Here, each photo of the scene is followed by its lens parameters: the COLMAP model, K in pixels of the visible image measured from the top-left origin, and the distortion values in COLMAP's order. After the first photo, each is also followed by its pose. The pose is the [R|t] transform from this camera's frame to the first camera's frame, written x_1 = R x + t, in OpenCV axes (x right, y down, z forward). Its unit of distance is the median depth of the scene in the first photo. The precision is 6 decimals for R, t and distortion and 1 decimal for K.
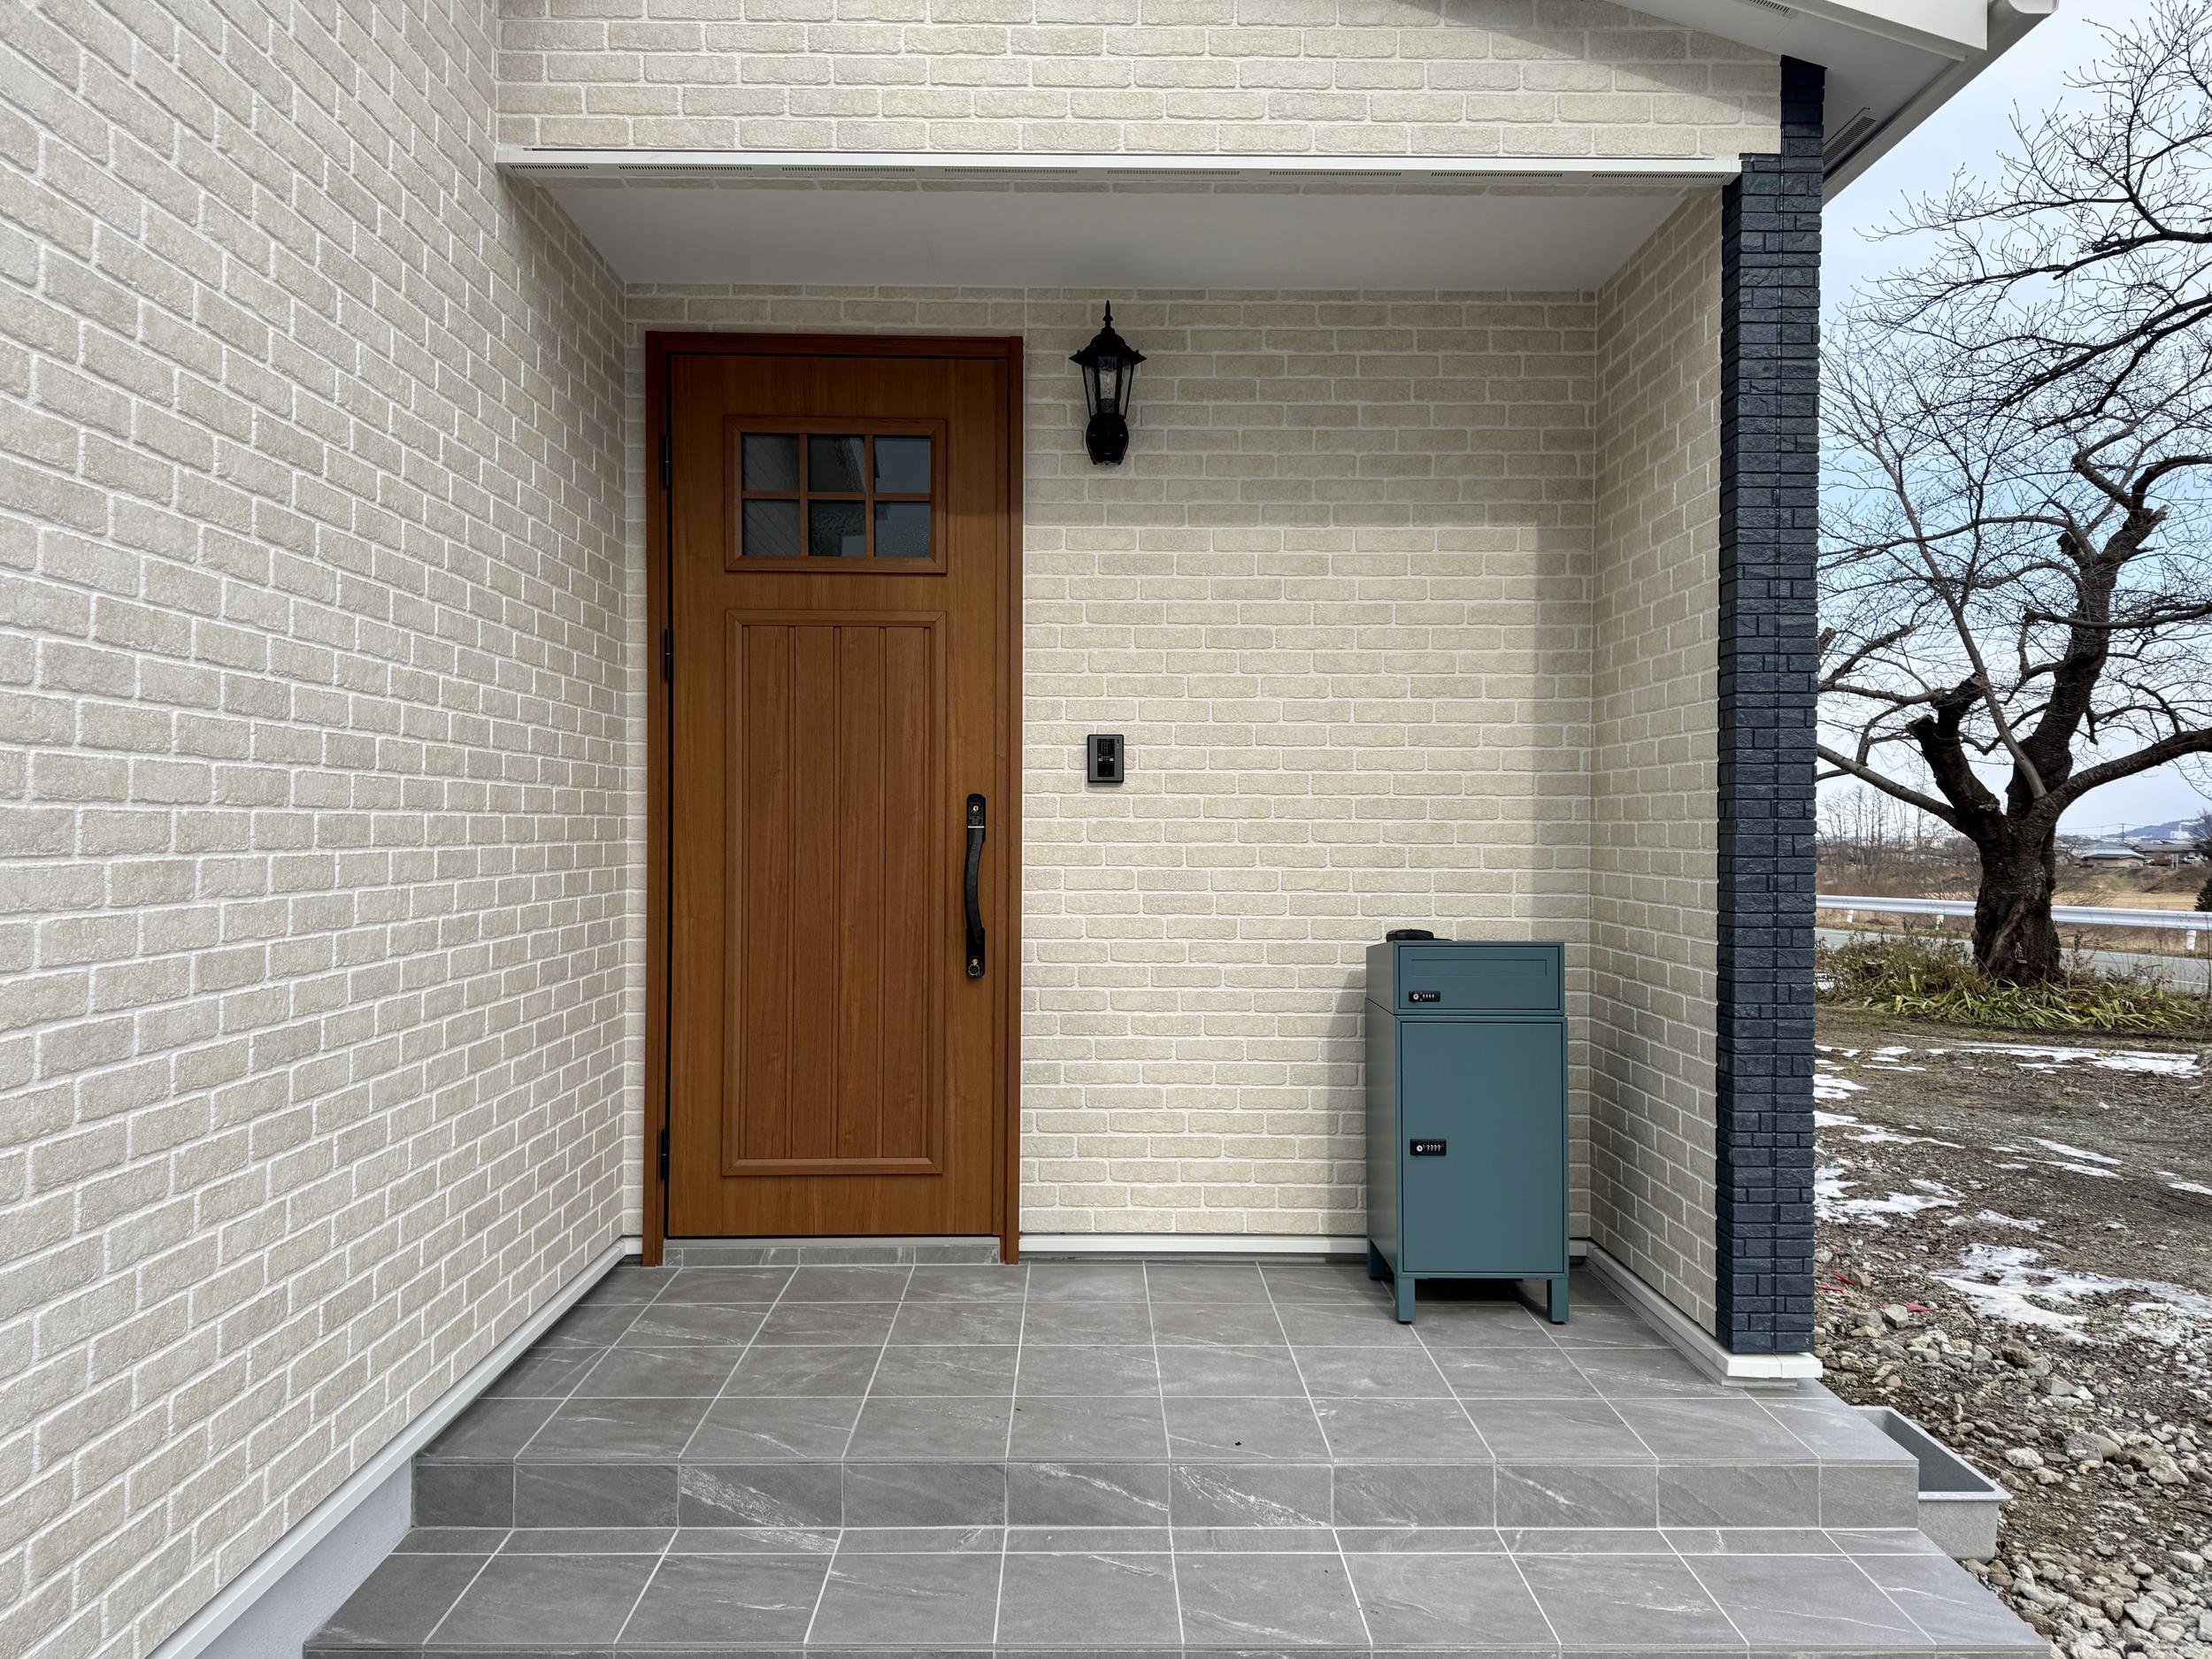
lens RADIAL K [[1579.6, 0, 1106.0], [0, 1579.6, 829.5], [0, 0, 1]] dist [0.077993, -0.000425]
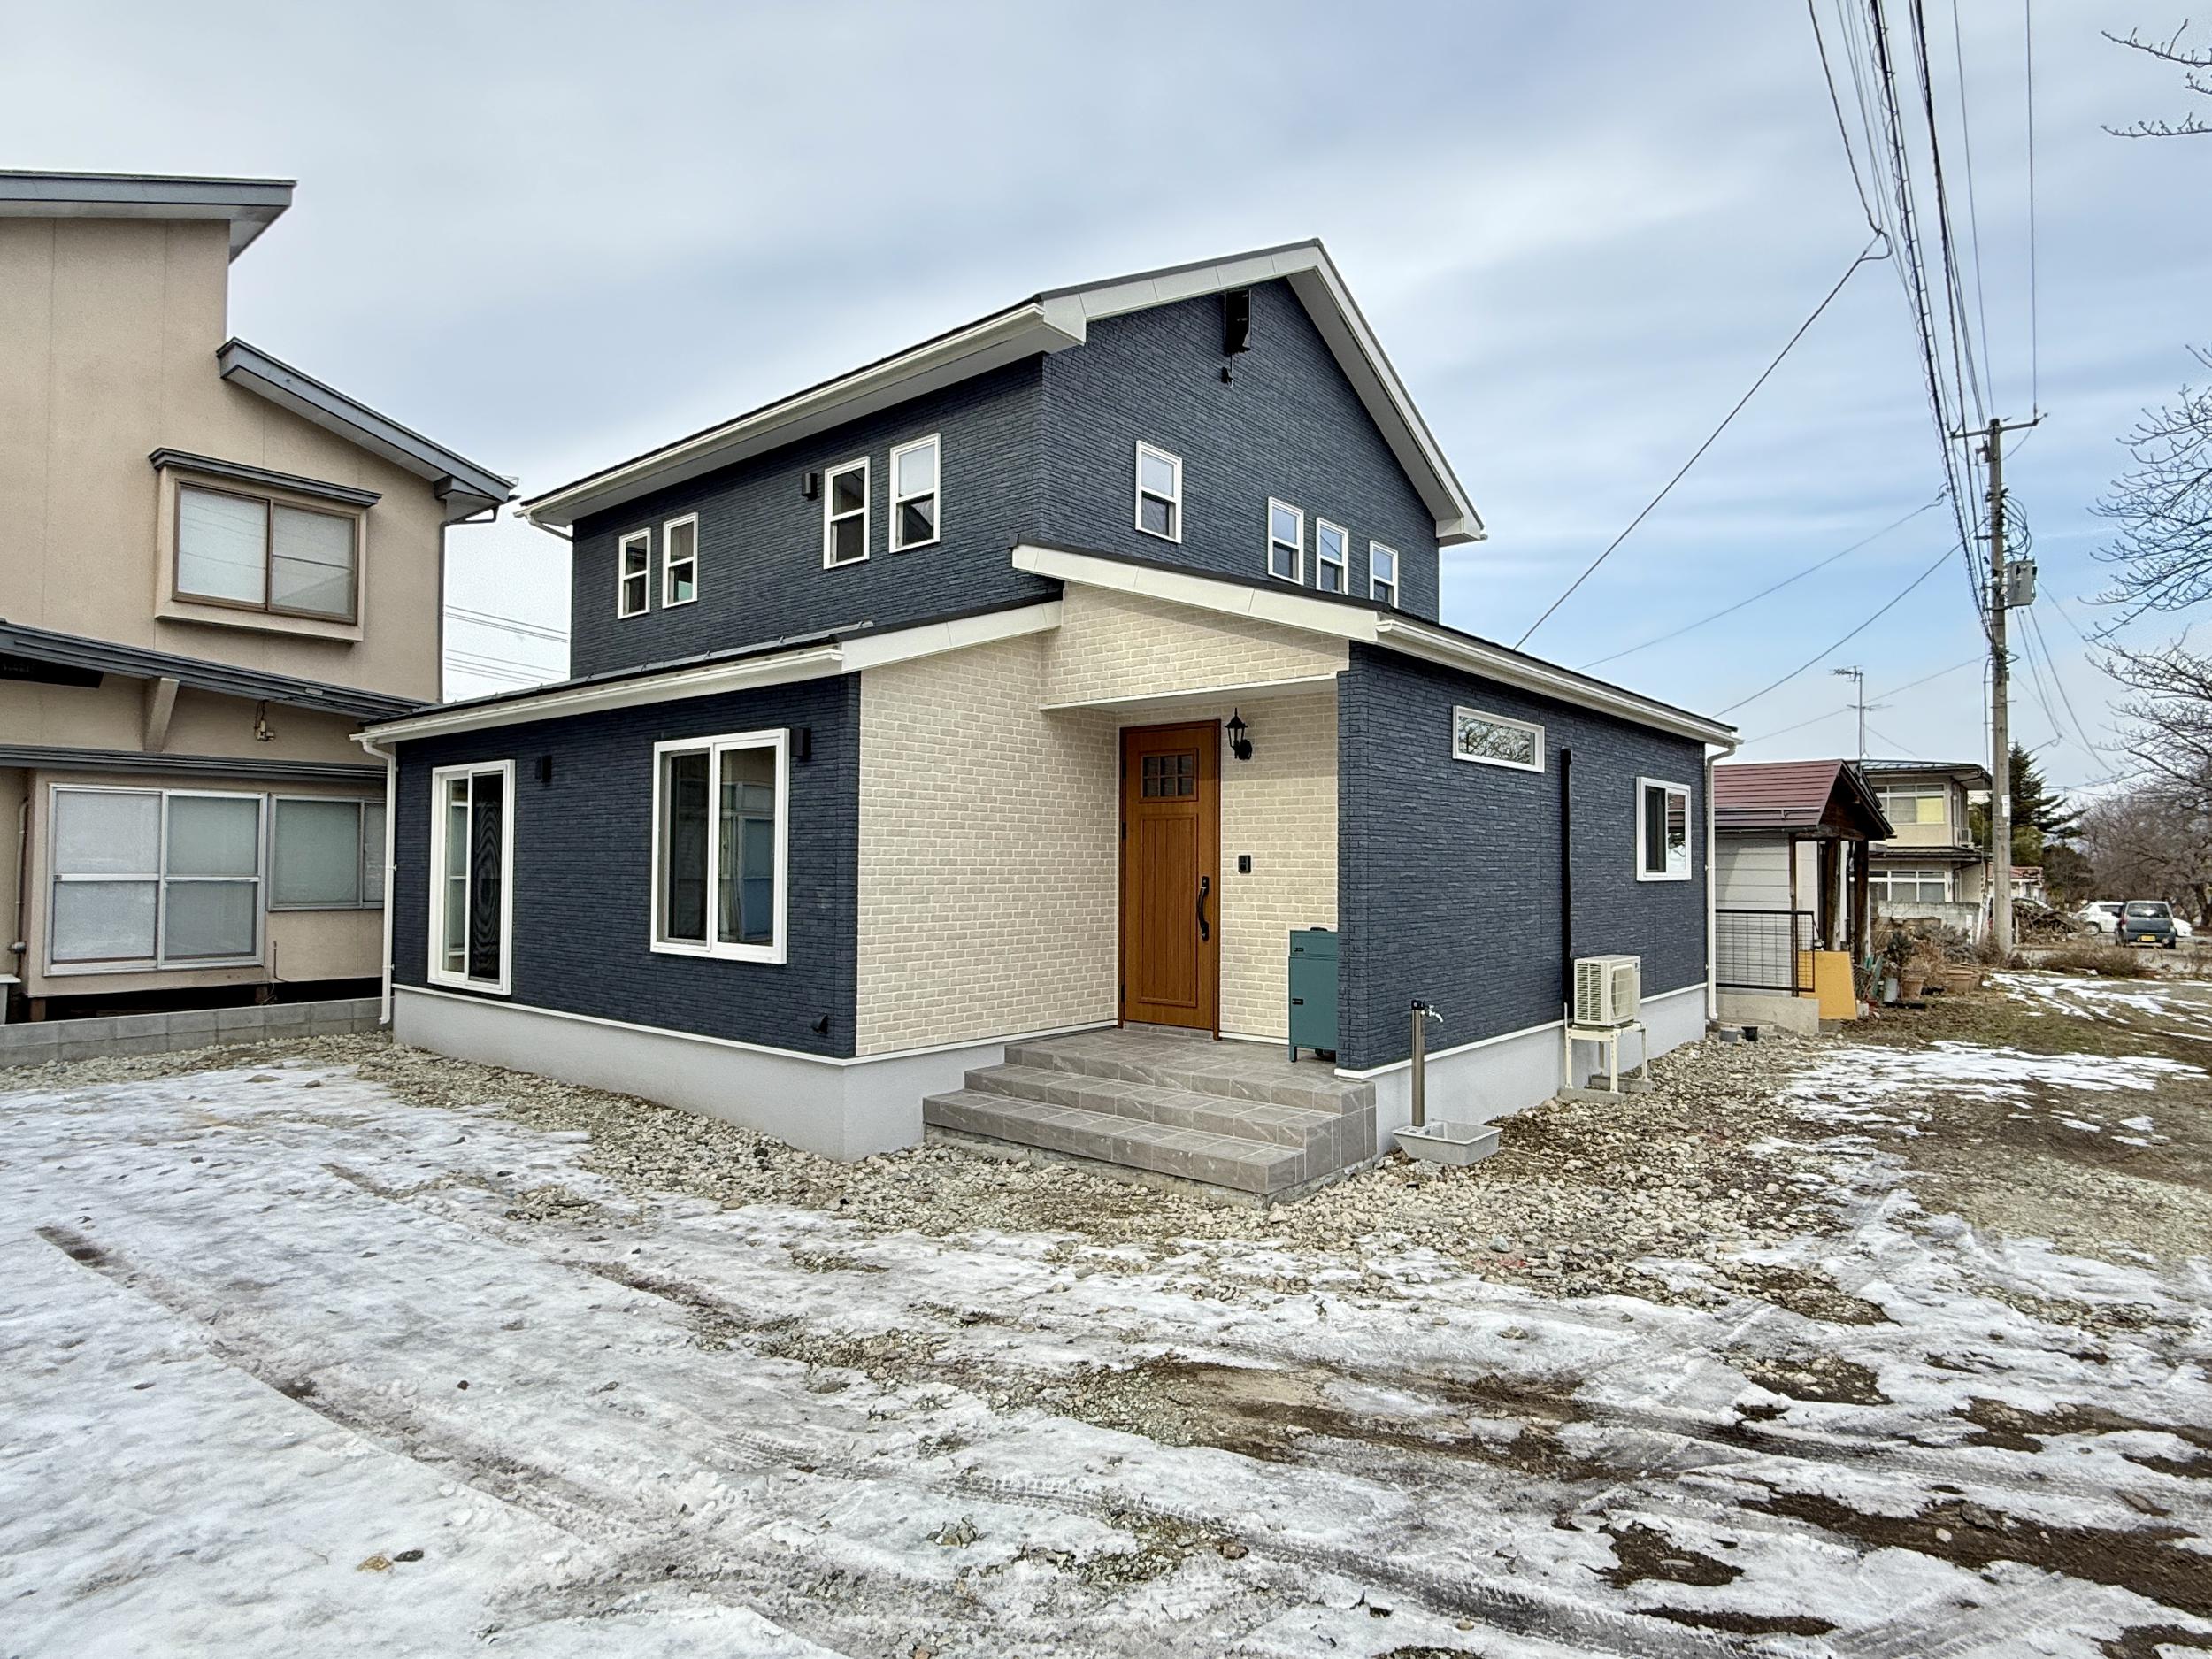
lens RADIAL K [[1222.5, 0, 1106.0], [0, 1222.5, 829.5], [0, 0, 1]] dist [0.000551, 0.000005]
pose [[0.754559, -0.020548, -0.655910, 1.240836], [-0.002897, 0.999396, -0.034641, -0.030034], [0.656226, 0.028039, 0.754043, -0.802962]]
